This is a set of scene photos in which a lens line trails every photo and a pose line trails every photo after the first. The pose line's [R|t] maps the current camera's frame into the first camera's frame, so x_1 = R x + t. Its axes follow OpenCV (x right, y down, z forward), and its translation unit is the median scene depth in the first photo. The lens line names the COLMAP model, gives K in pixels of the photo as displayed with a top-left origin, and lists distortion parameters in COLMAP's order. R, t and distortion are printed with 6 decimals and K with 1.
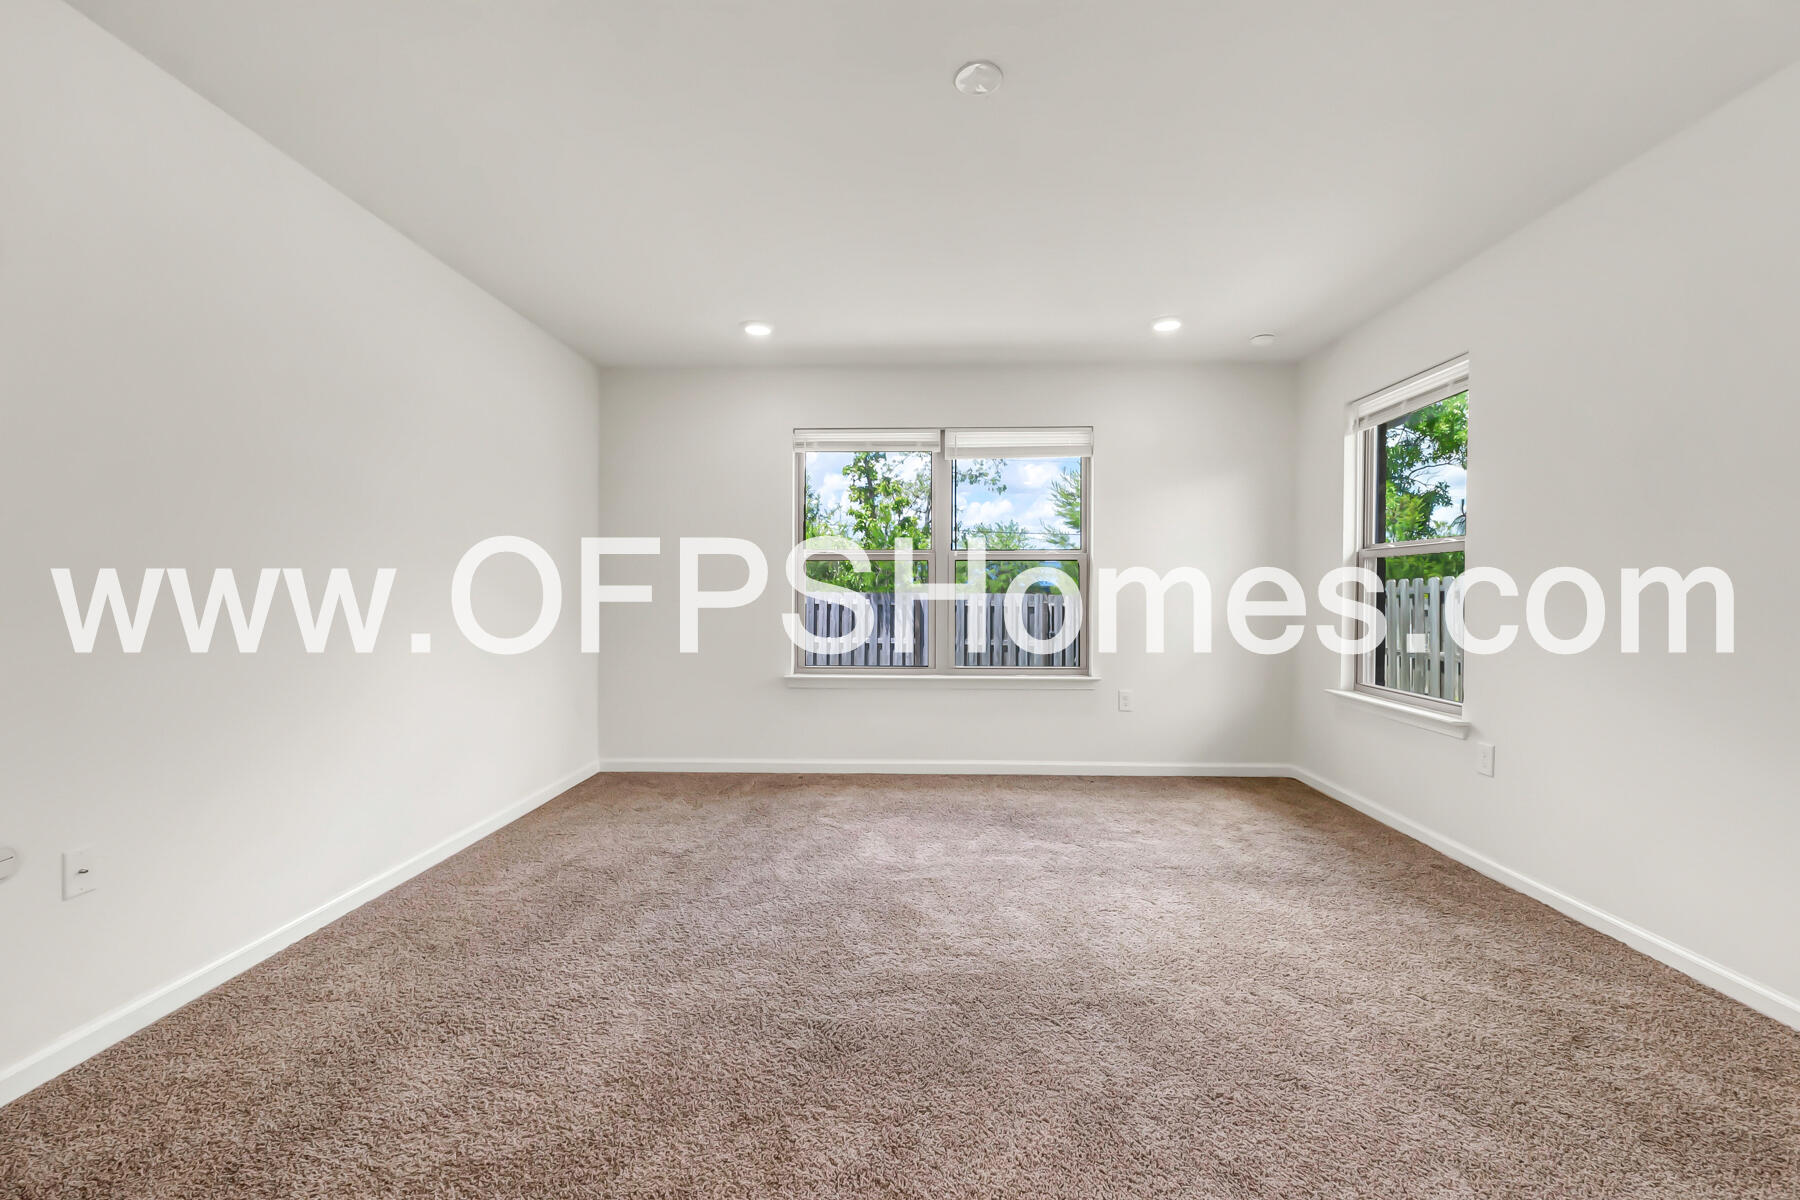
lens RADIAL K [[747.2, 0, 920.3], [0, 747.2, 594.1], [0, 0, 1]] dist [-0.001399, 0.000106]
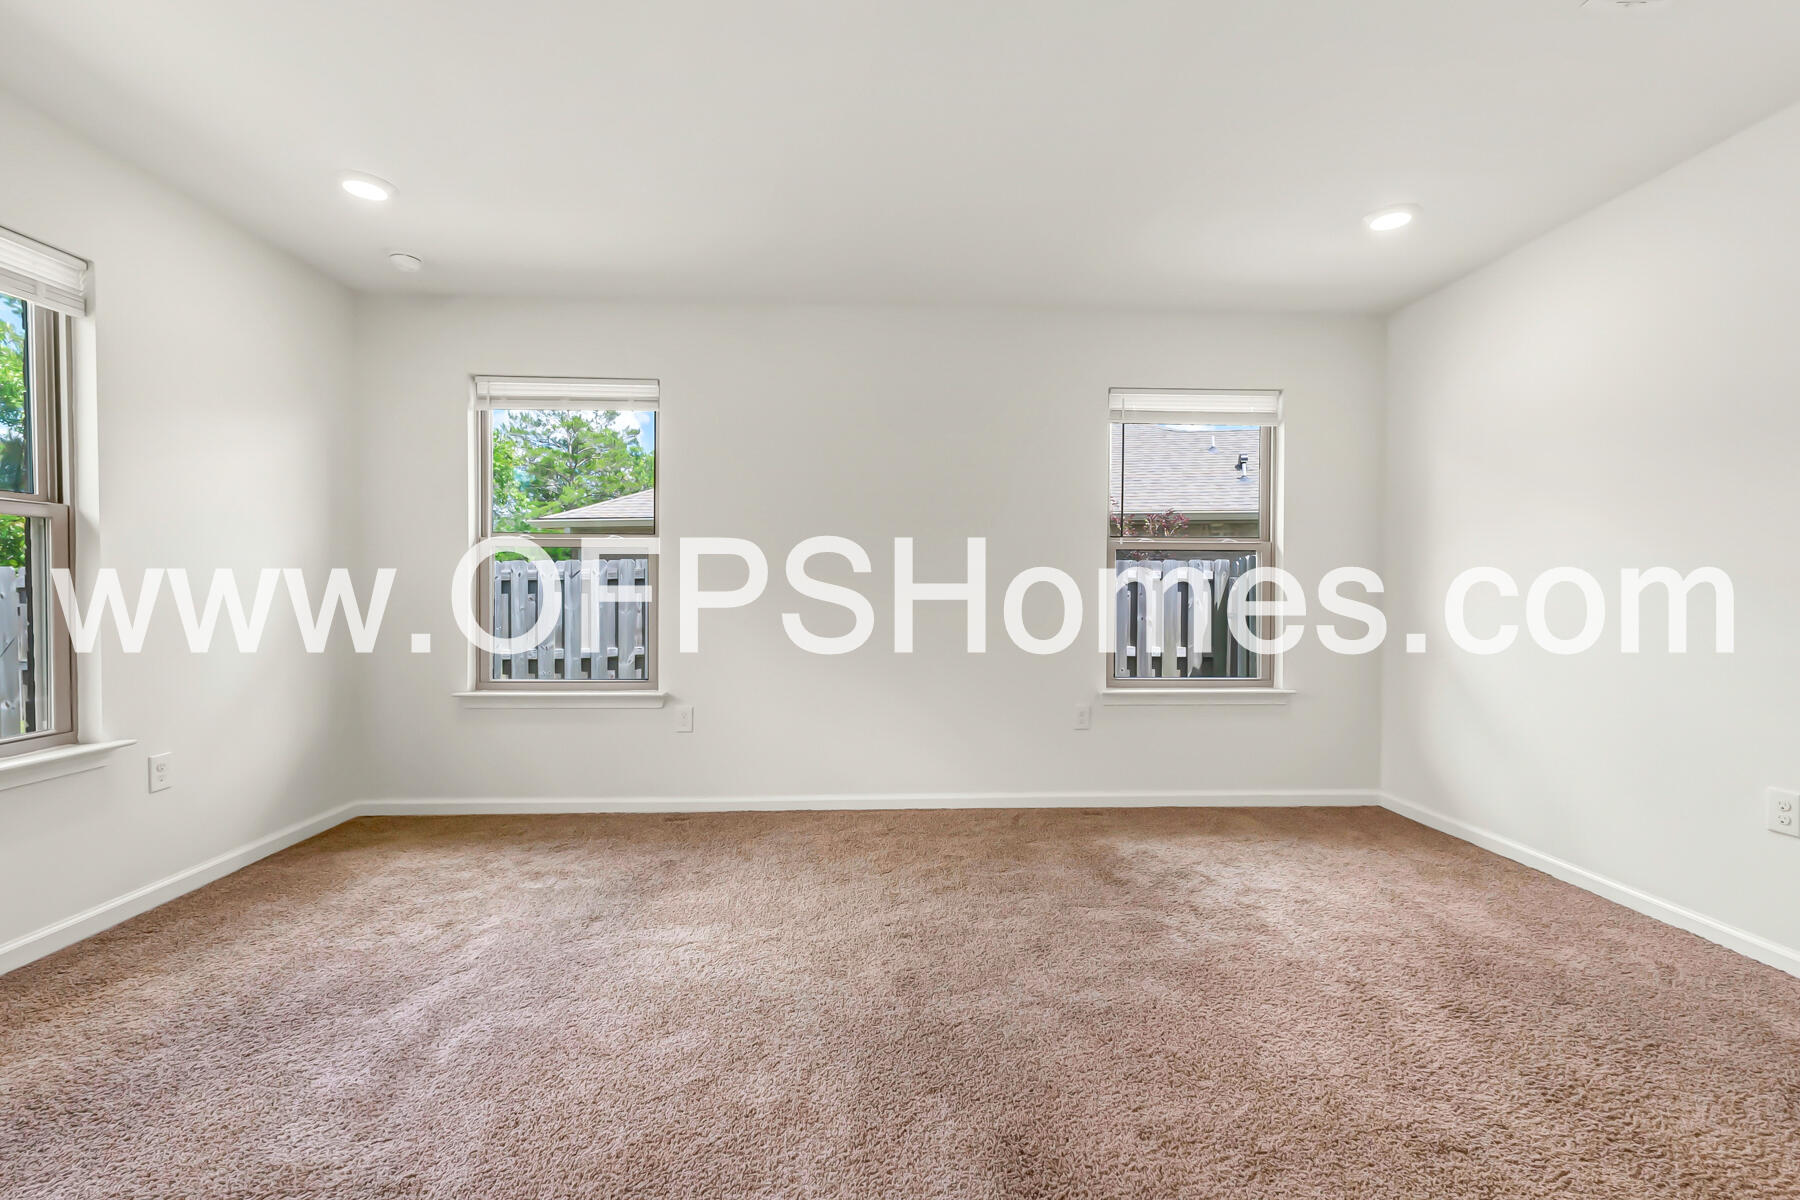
lens RADIAL K [[747.2, 0, 903.1], [0, 747.2, 598.0], [0, 0, 1]] dist [-0.001399, 0.000106]
pose [[-0.058275, -0.010728, 0.998243, -0.435437], [-0.000545, 0.999942, 0.010714, 0.006540], [-0.998300, 0.000080, -0.058277, 0.633117]]
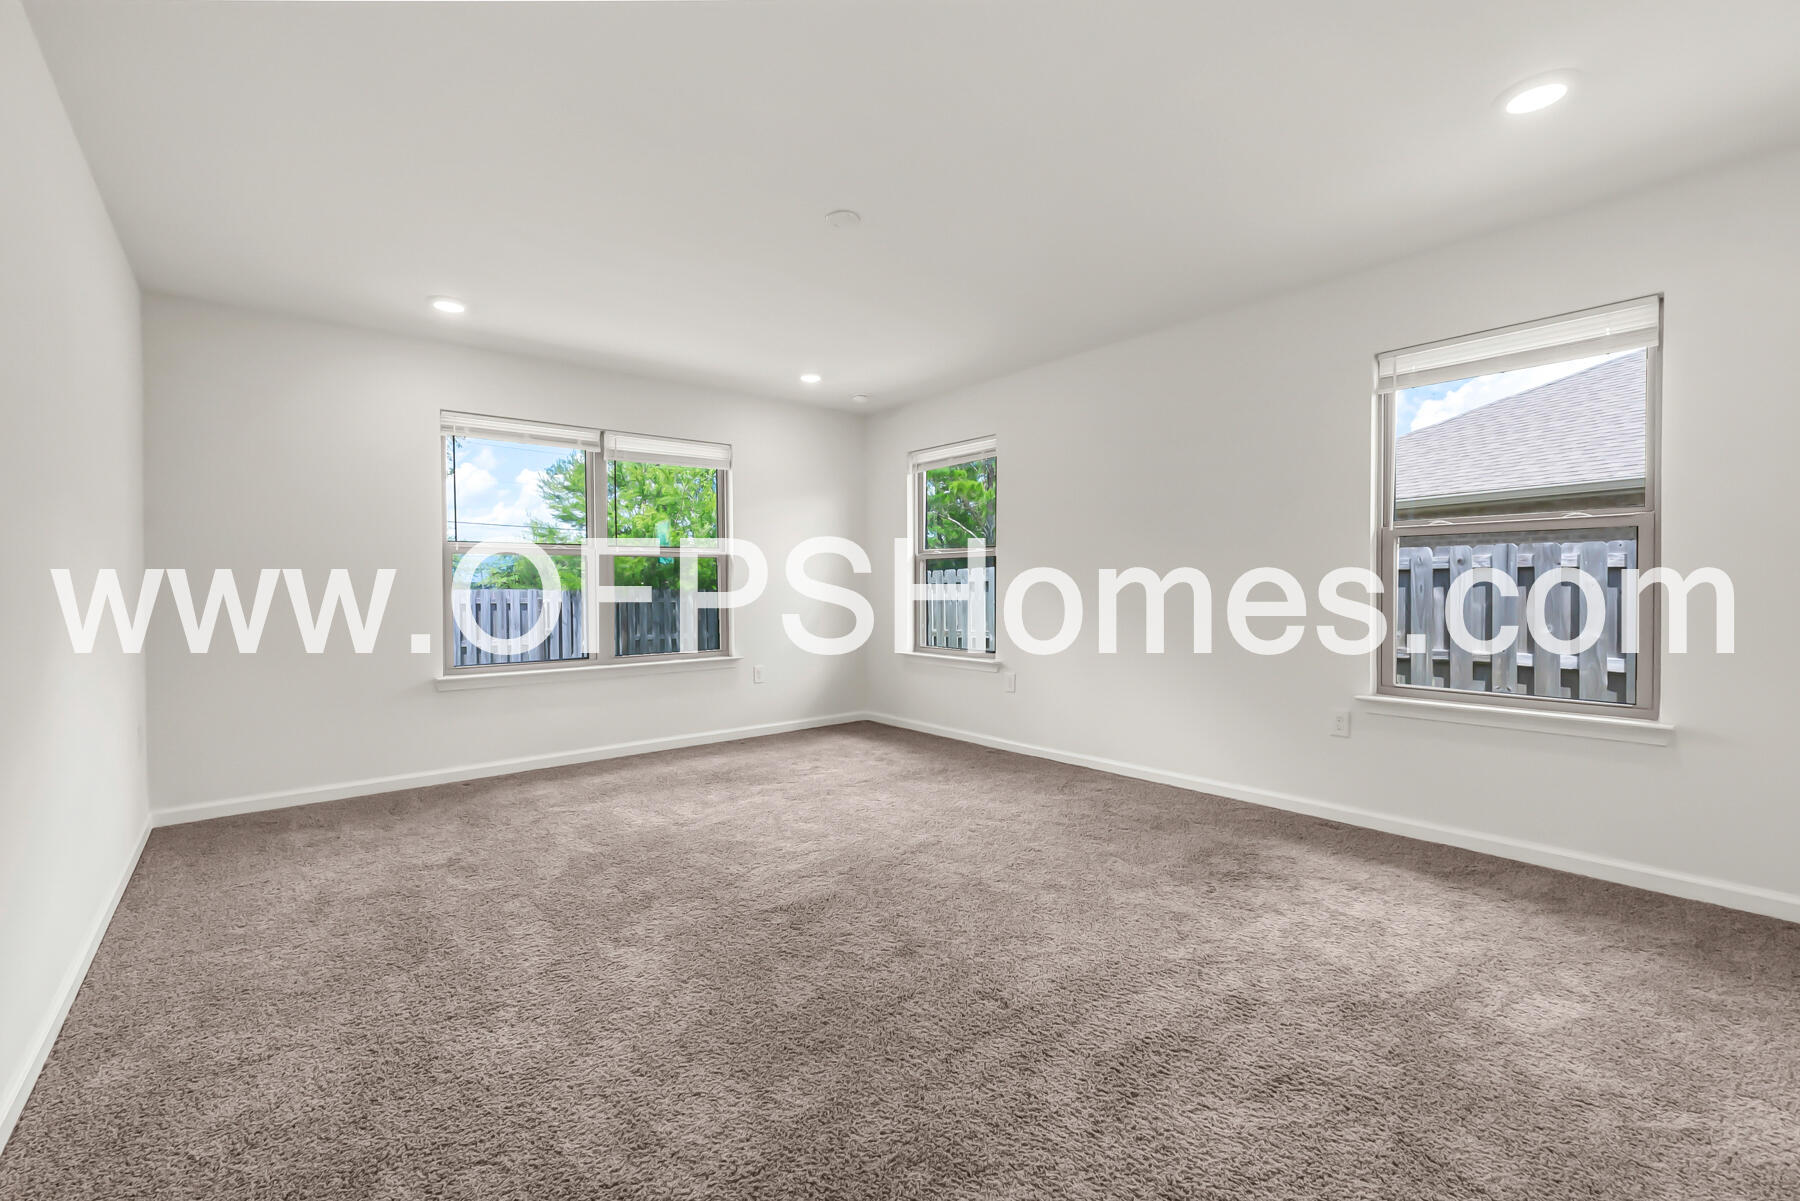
lens RADIAL K [[747.2, 0, 889.6], [0, 747.2, 592.3], [0, 0, 1]] dist [-0.001399, 0.000106]
pose [[0.758693, -0.013959, 0.651298, -0.469905], [0.011134, 0.999902, 0.008461, 0.002216], [-0.651353, 0.000832, 0.758775, -0.078081]]
